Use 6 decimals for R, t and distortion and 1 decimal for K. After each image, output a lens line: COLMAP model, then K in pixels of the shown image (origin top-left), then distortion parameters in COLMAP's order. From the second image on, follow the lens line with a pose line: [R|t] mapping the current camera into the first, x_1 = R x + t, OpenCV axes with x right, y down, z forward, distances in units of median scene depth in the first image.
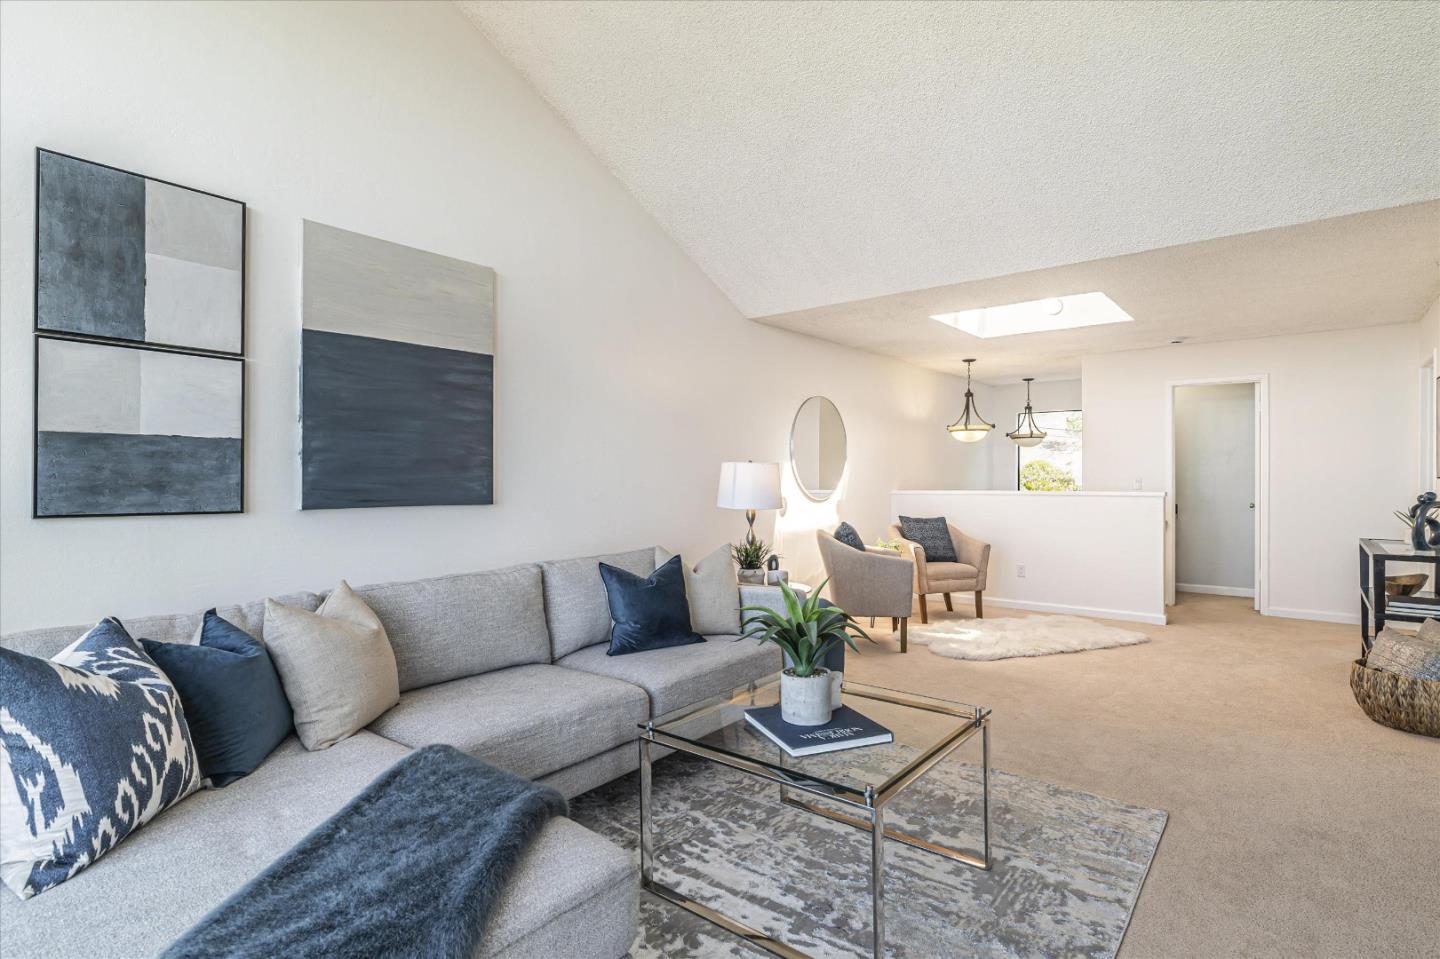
lens RADIAL K [[738.2, 0, 726.4], [0, 738.2, 470.6], [0, 0, 1]] dist [-0.001028, -0.000959]
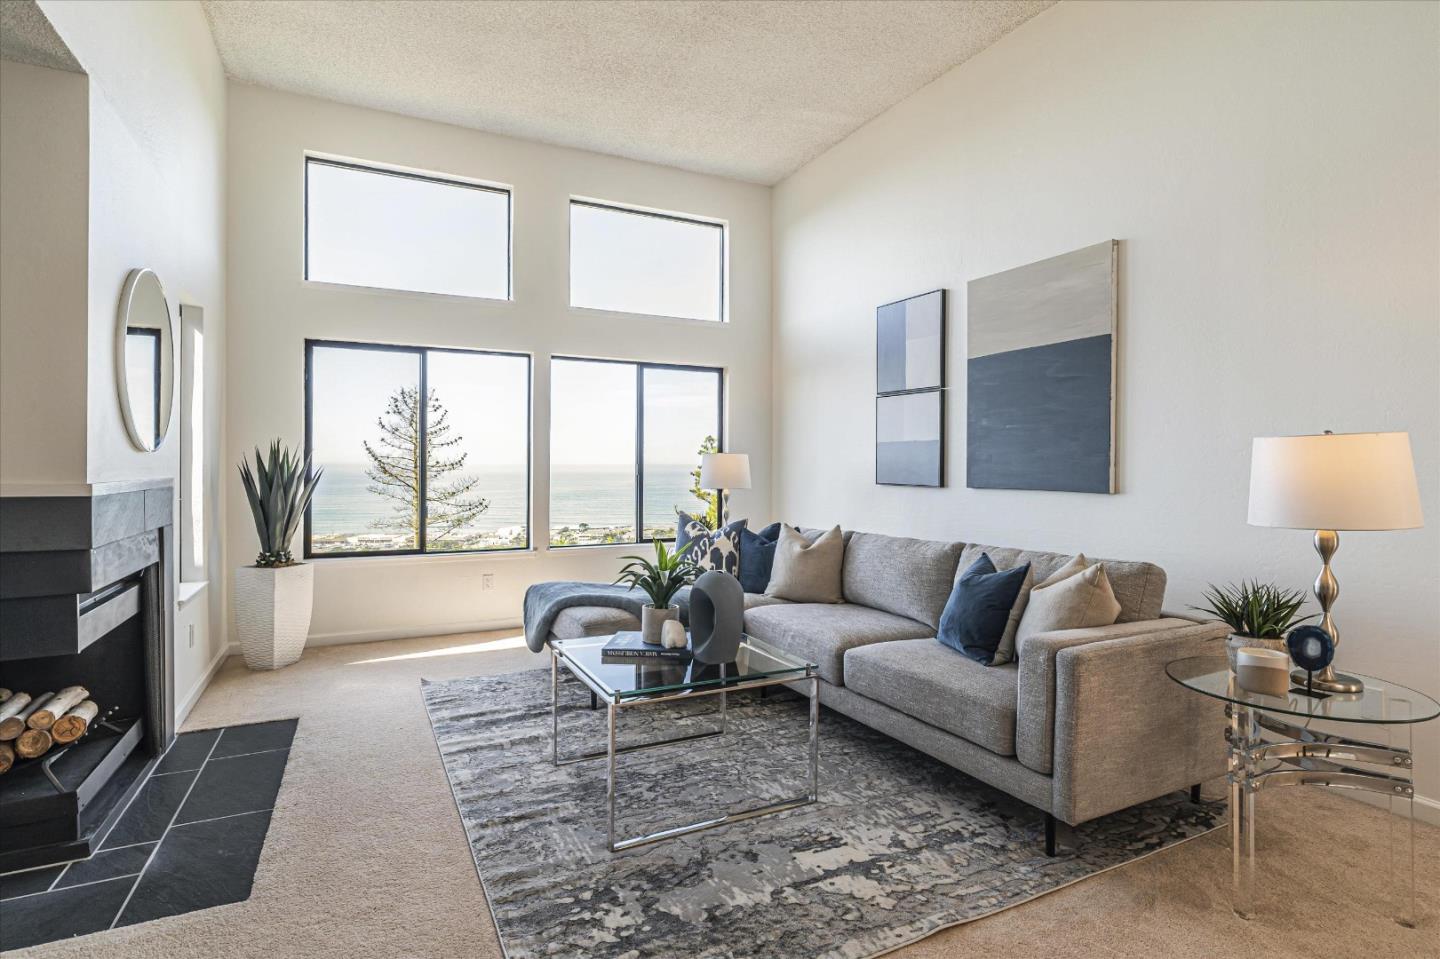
lens RADIAL K [[717.1, 0, 715.9], [0, 717.1, 476.3], [0, 0, 1]] dist [-0.001495, 0.000568]
pose [[-0.420597, 0.013278, -0.907151, 0.703049], [0.005418, 0.999912, 0.012124, 0.008710], [0.907232, 0.000184, -0.420632, 0.918227]]
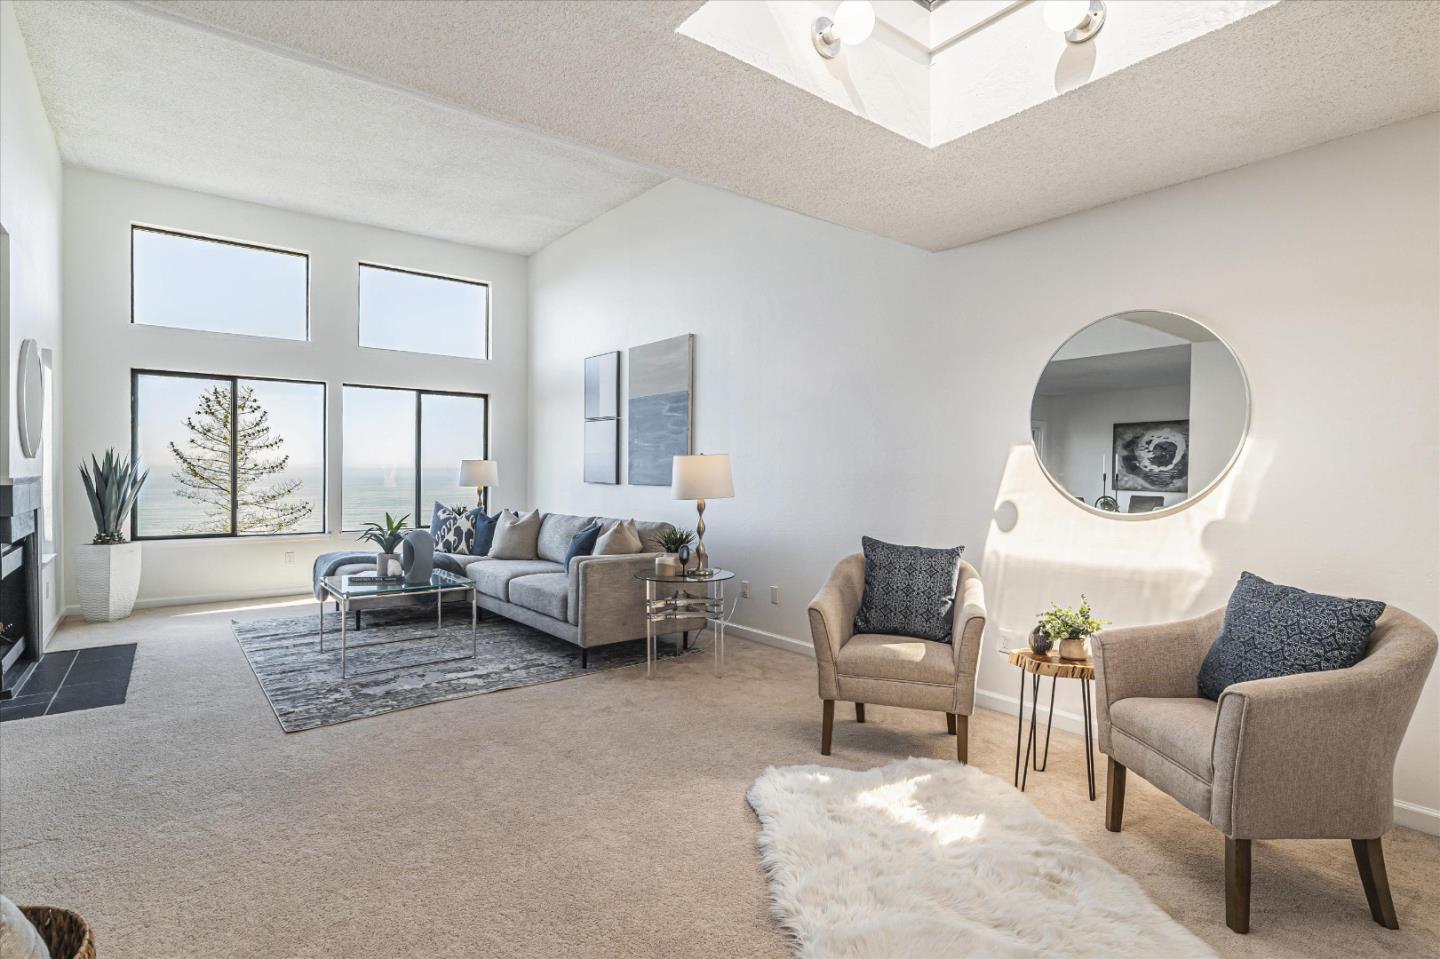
lens RADIAL K [[721.7, 0, 704.5], [0, 721.7, 484.9], [0, 0, 1]] dist [0.000735, 0.000752]
pose [[-0.248248, 0.018225, -0.968525, 1.123083], [0.001736, 0.999830, 0.018369, 0.012246], [0.968695, 0.002879, -0.248237, 1.390141]]
